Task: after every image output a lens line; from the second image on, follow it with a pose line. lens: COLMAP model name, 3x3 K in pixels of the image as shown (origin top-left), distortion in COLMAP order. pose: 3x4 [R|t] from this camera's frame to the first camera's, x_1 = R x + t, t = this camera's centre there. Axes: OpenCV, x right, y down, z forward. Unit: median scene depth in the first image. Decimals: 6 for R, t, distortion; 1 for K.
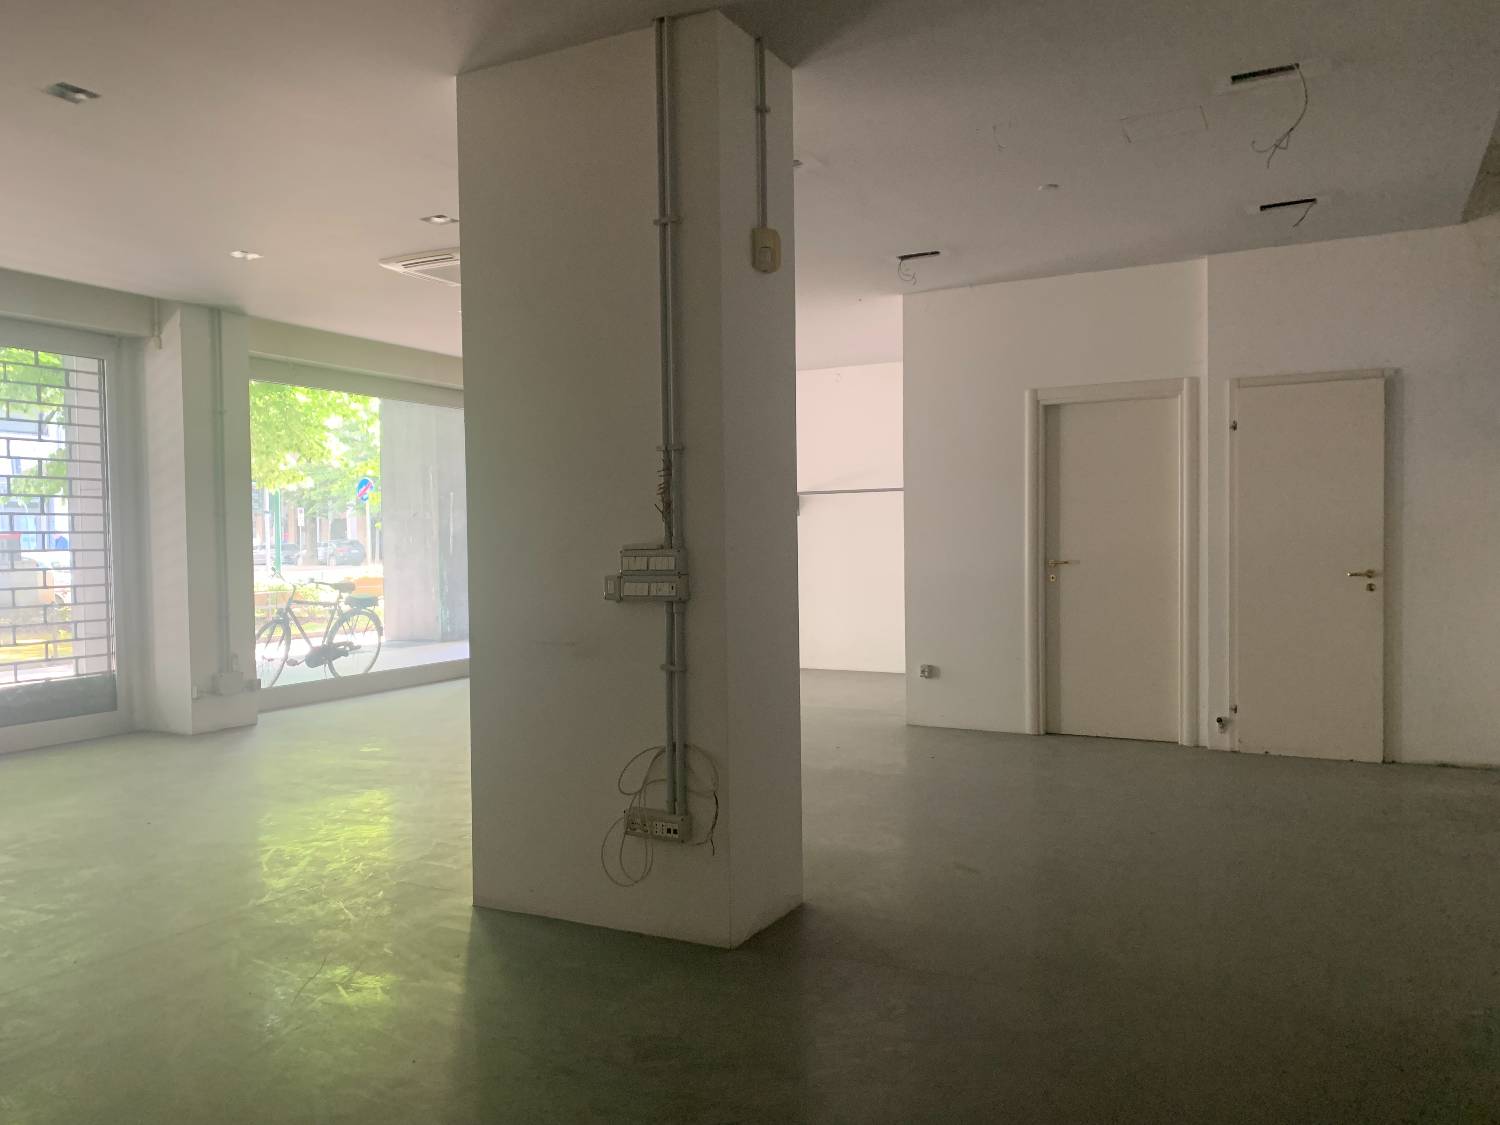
lens RADIAL K [[1145.2, 0, 769.5], [0, 1145.2, 559.0], [0, 0, 1]] dist [0.003064, -0.008404]
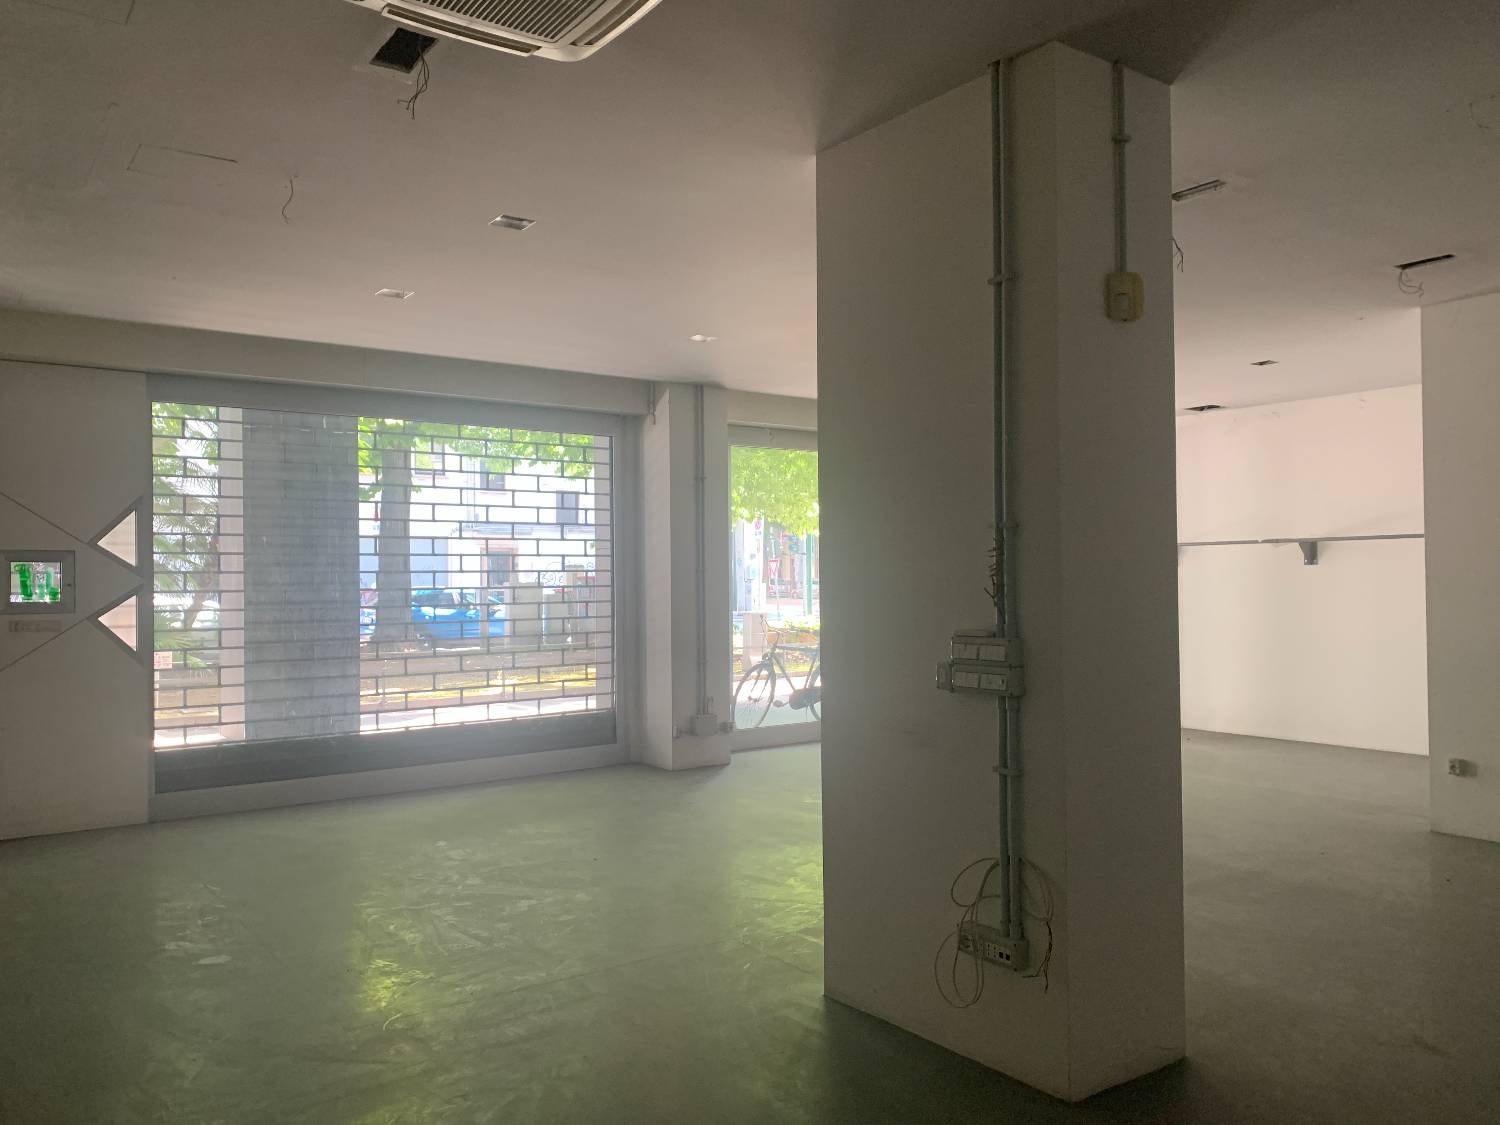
lens RADIAL K [[1139.3, 0, 748.4], [0, 1139.3, 541.3], [0, 0, 1]] dist [0.090462, -0.220480]
pose [[0.889050, -0.010830, -0.457682, 0.139481], [-0.010644, 0.998961, -0.044314, -0.039585], [0.457687, 0.044269, 0.888011, 0.093884]]
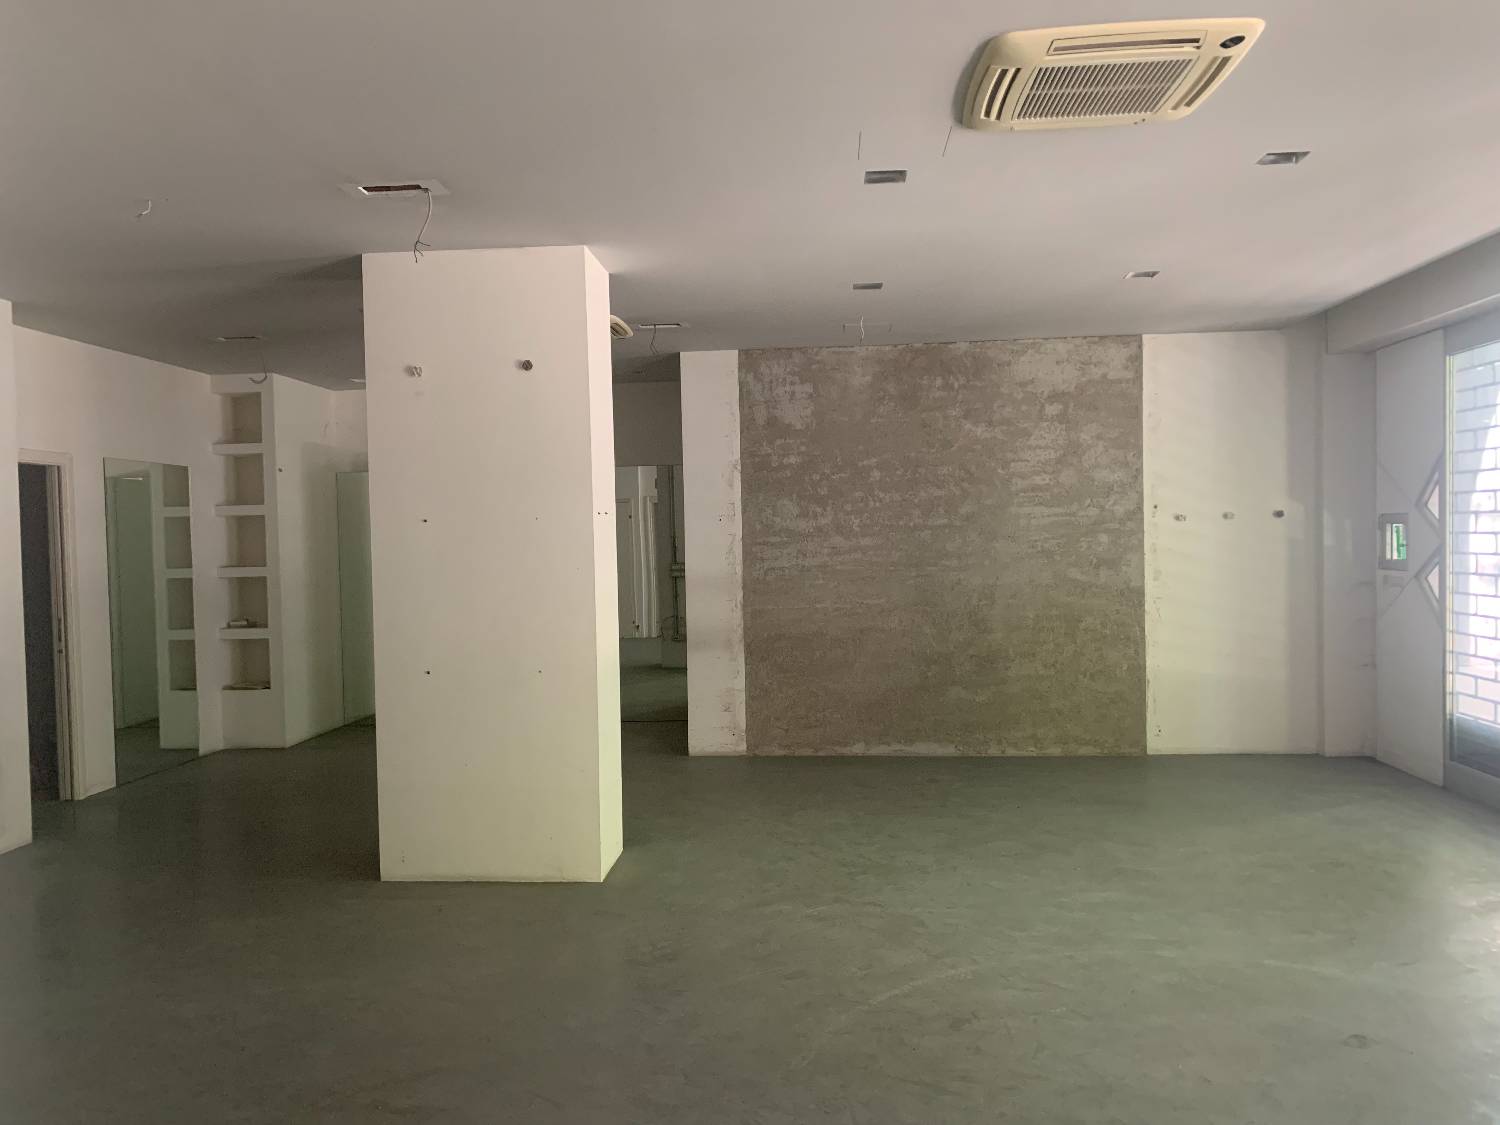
lens RADIAL K [[1131.1, 0, 755.9], [0, 1131.1, 571.3], [0, 0, 1]] dist [0.085645, -0.124754]
pose [[-0.922144, 0.045901, -0.384114, 0.132881], [0.023995, 0.997810, 0.061633, -0.151054], [0.386102, 0.047618, -0.921226, 2.799641]]
